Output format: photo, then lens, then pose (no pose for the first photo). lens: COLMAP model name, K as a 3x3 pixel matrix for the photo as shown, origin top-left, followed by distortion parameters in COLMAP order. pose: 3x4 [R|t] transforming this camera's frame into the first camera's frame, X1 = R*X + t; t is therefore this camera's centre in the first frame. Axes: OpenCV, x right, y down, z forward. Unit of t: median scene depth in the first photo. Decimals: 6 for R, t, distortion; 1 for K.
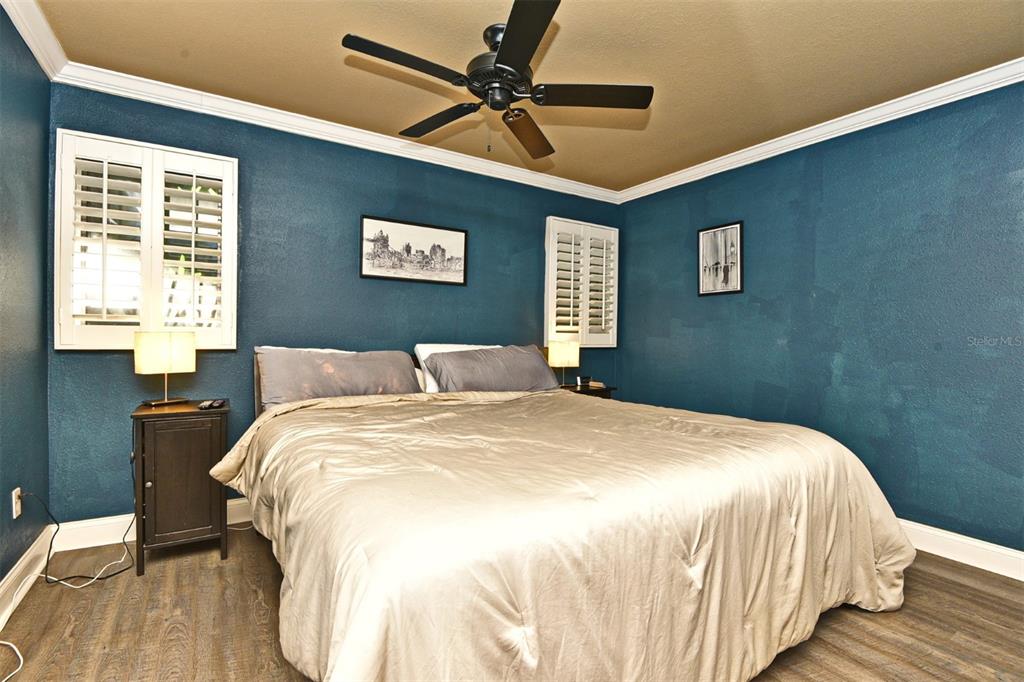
lens RADIAL K [[468.6, 0, 517.5], [0, 468.6, 341.8], [0, 0, 1]] dist [-0.013306, -0.005276]
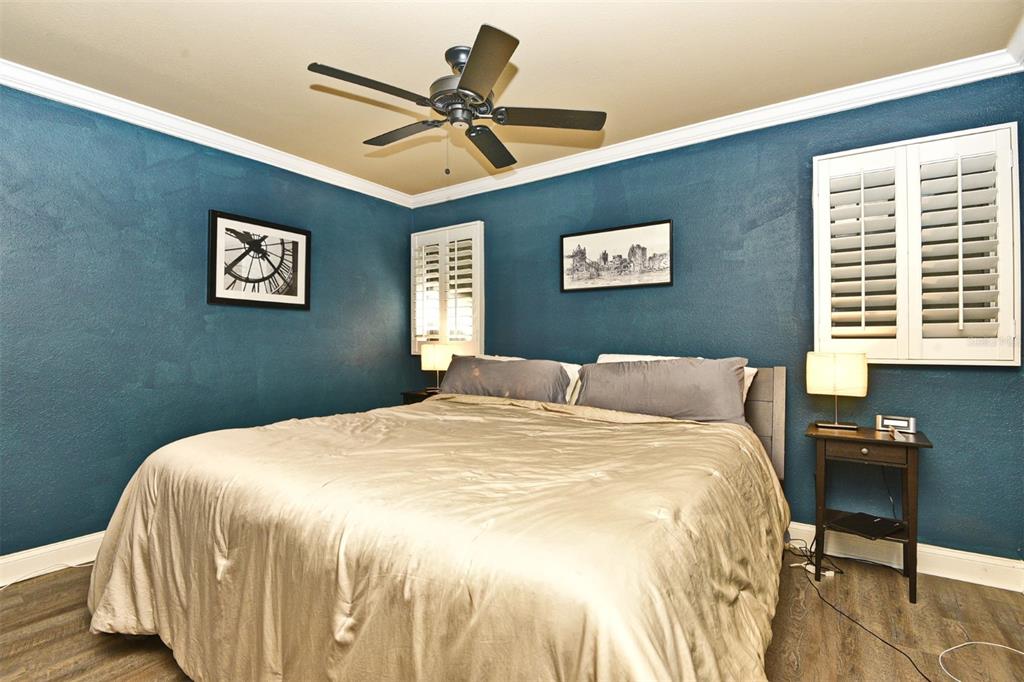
lens RADIAL K [[468.6, 0, 513.4], [0, 468.6, 340.7], [0, 0, 1]] dist [-0.013306, -0.005276]
pose [[0.375692, -0.012672, -0.926658, 0.598669], [-0.001879, 0.999894, -0.014435, -0.008519], [0.926743, 0.007165, 0.375628, 0.456344]]
